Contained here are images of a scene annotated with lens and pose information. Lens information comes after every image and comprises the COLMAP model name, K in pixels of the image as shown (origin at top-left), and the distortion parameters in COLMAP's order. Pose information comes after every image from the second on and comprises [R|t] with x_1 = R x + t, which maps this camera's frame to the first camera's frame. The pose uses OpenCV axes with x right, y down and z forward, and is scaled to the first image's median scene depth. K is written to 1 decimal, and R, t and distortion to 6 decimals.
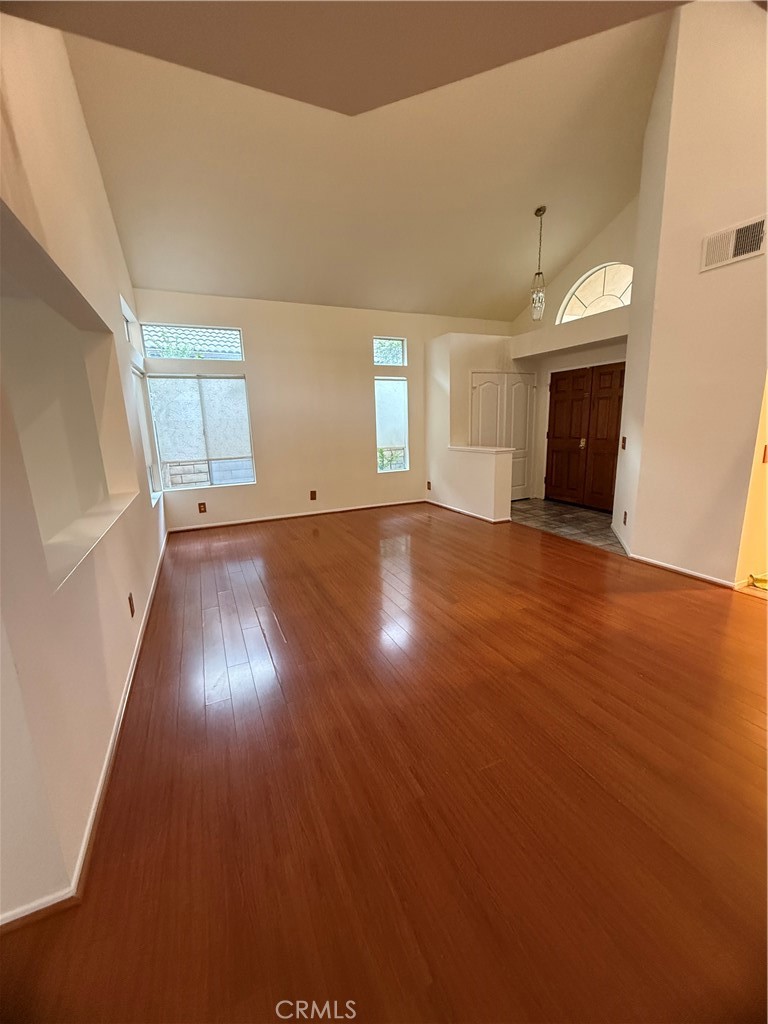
lens RADIAL K [[409.2, 0, 388.6], [0, 409.2, 507.3], [0, 0, 1]] dist [0.001912, -0.000477]
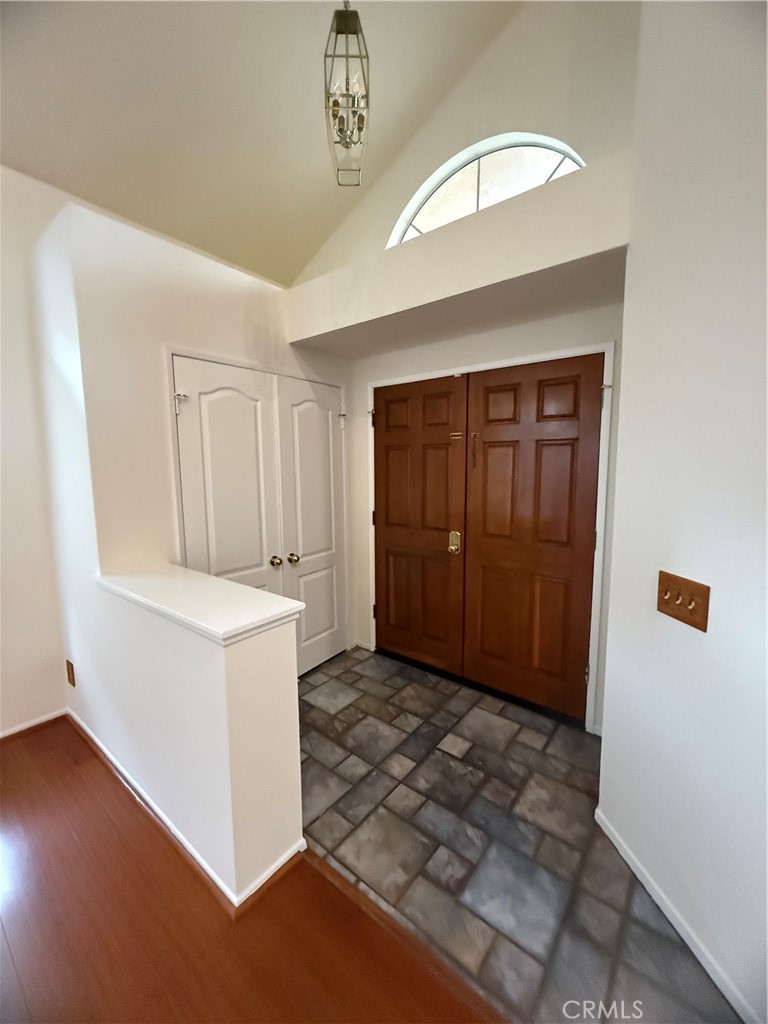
lens RADIAL K [[409.2, 0, 380.7], [0, 409.2, 508.4], [0, 0, 1]] dist [0.001912, -0.000477]
pose [[0.895187, -0.025132, 0.444981, 0.199016], [0.072323, 0.993367, -0.089391, -0.153858], [-0.439783, 0.112204, 0.891067, 0.615684]]
